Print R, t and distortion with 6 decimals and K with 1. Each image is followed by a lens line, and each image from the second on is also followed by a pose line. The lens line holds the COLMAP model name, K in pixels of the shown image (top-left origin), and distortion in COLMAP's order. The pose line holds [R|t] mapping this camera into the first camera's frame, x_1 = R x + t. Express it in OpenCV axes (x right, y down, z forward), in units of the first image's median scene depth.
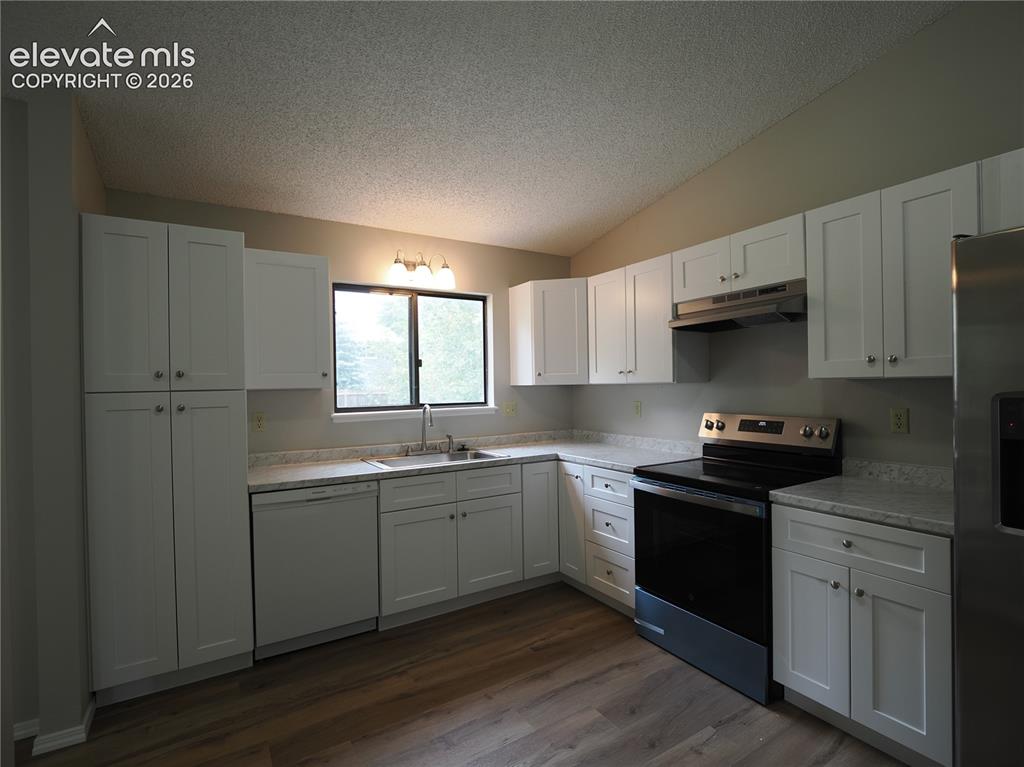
lens RADIAL K [[470.5, 0, 518.8], [0, 470.5, 381.8], [0, 0, 1]] dist [-0.011003, -0.000715]
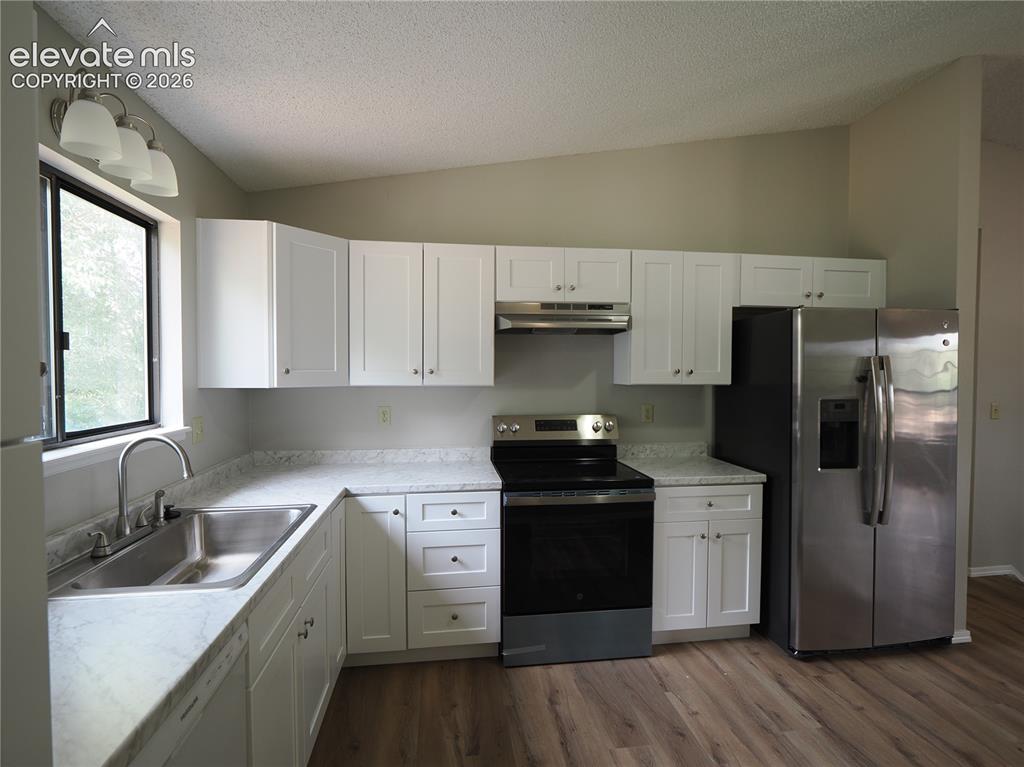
lens RADIAL K [[512.3, 0, 509.9], [0, 512.3, 381.4], [0, 0, 1]] dist [-0.002006, -0.001103]
pose [[0.439674, -0.001158, 0.898156, -0.591018], [-0.014847, 0.999853, 0.008557, -0.016628], [-0.898034, -0.017097, 0.439593, 0.542528]]
